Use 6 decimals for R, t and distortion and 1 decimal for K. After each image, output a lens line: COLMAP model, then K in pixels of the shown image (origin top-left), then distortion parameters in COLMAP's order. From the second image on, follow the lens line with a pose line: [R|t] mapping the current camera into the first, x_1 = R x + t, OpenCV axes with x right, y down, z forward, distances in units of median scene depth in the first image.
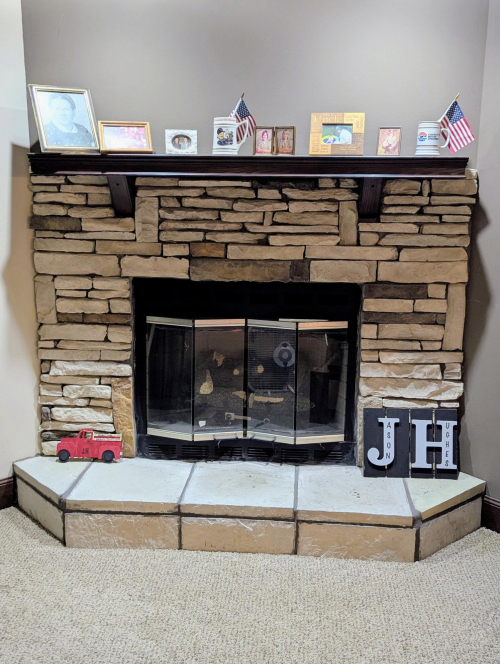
lens RADIAL K [[668.6, 0, 251.7], [0, 668.6, 325.8], [0, 0, 1]] dist [0.021280, 0.000000]
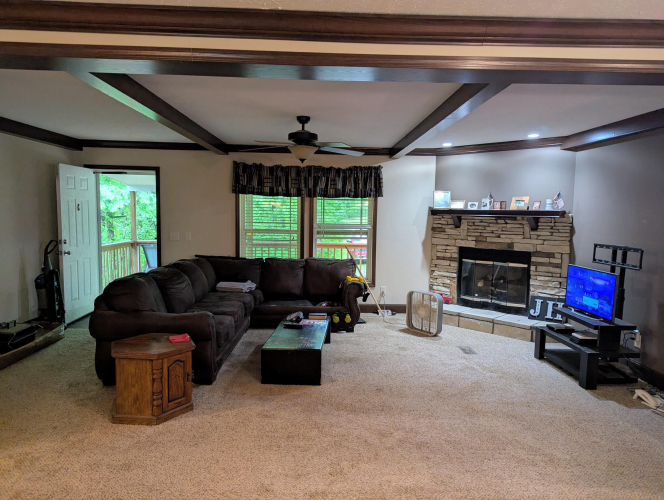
lens RADIAL K [[471.8, 0, 332.8], [0, 471.8, 250.8], [0, 0, 1]] dist [0.063426, -0.056993]
pose [[0.773500, 0.053617, -0.631525, 0.813021], [-0.131319, 0.988351, -0.076930, 0.209033], [0.620043, 0.142437, 0.771530, -1.161159]]
